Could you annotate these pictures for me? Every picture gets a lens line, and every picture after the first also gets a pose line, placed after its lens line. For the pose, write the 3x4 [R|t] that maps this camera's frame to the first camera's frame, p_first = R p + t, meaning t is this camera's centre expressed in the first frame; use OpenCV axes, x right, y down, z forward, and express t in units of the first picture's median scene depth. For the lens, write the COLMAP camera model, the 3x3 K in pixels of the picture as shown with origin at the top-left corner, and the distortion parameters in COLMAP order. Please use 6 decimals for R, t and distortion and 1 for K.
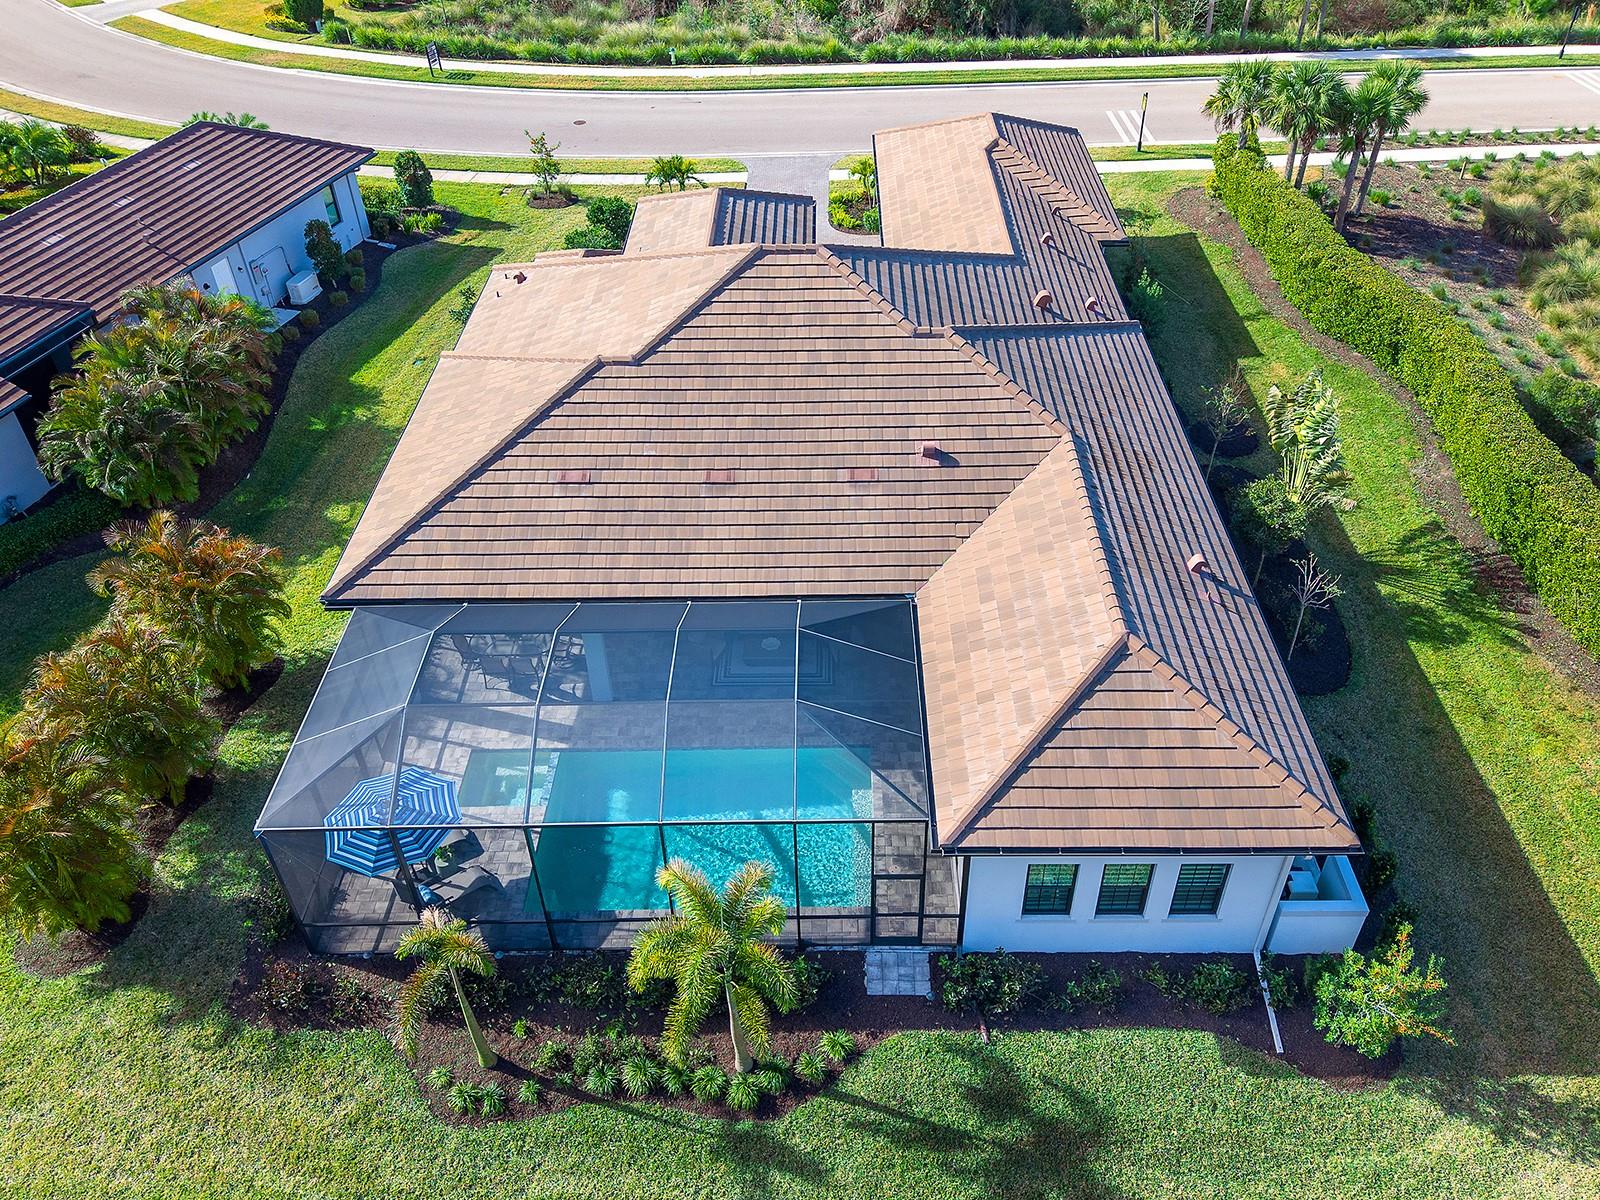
lens RADIAL K [[1234.4, 0, 841.0], [0, 1234.4, 599.9], [0, 0, 1]] dist [0.015536, 0.003996]
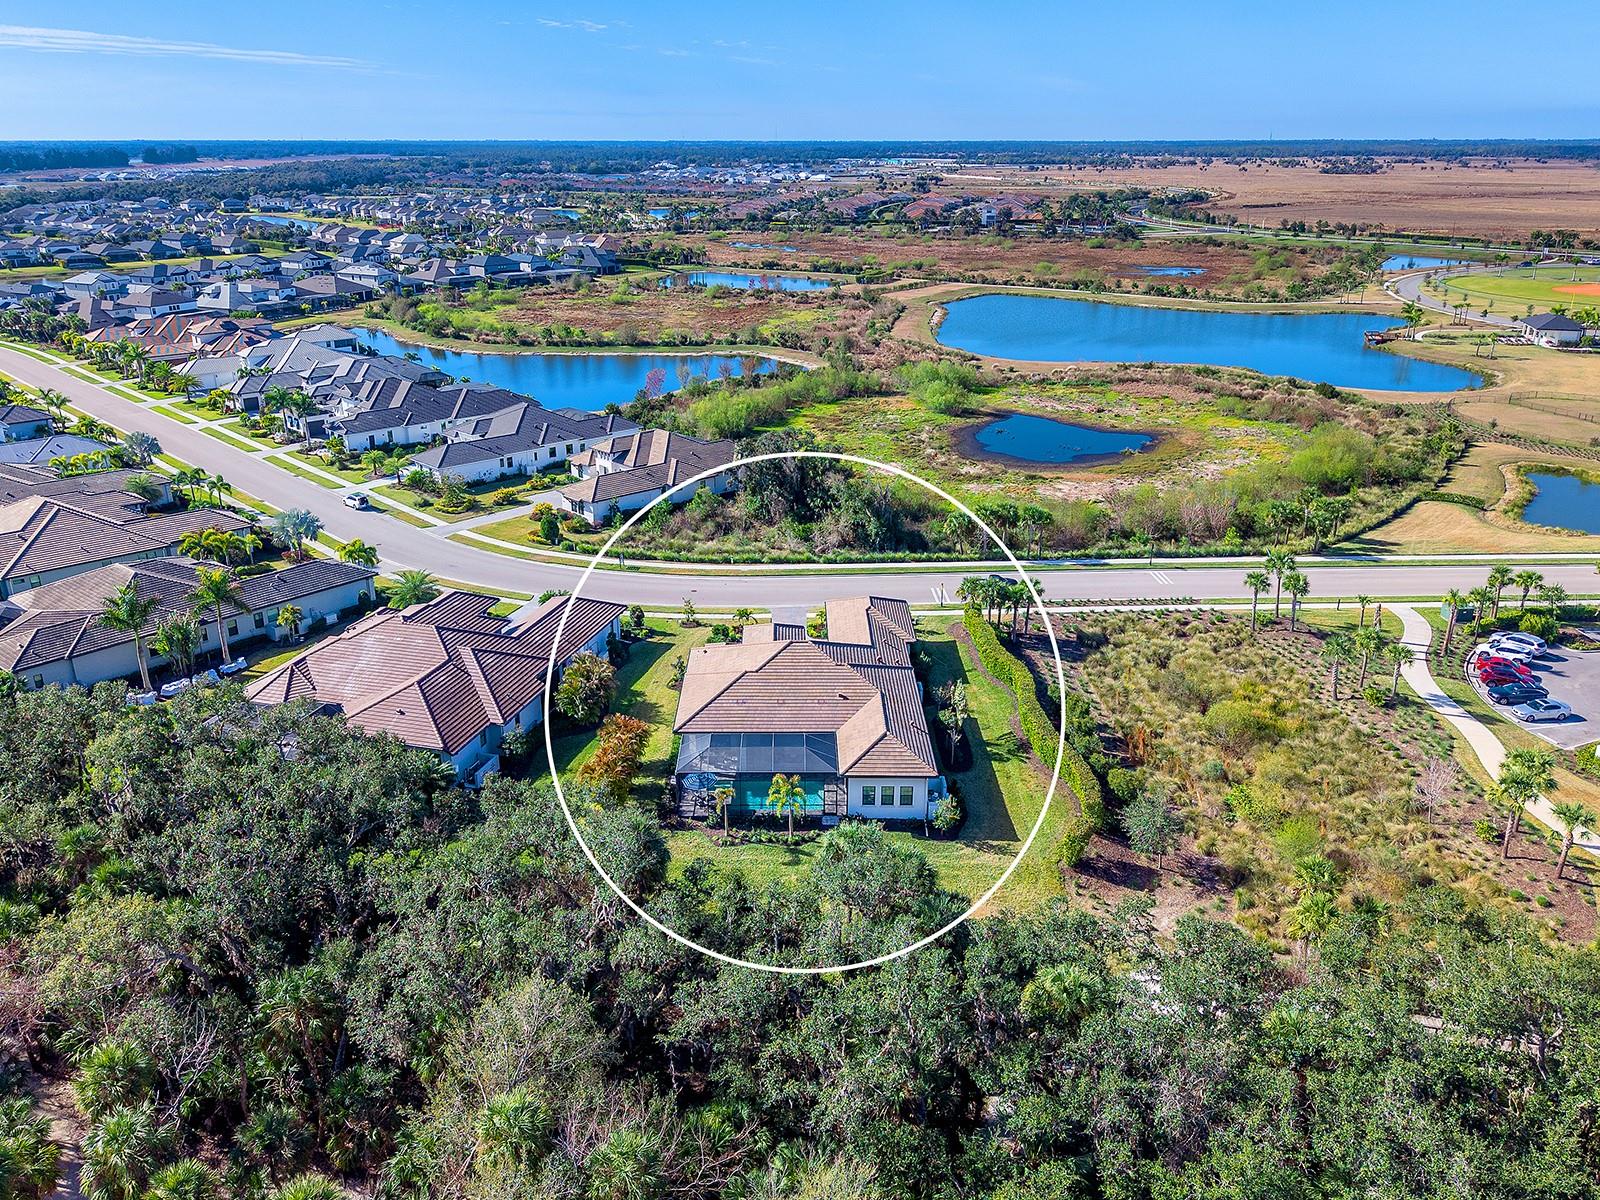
lens RADIAL K [[1234.4, 0, 841.0], [0, 1234.4, 599.9], [0, 0, 1]] dist [0.015536, 0.003996]
pose [[0.999321, 0.010598, 0.035283, -0.028028], [0.001244, 0.947468, -0.319848, 0.386258], [-0.036819, 0.319675, 0.946812, -1.255961]]
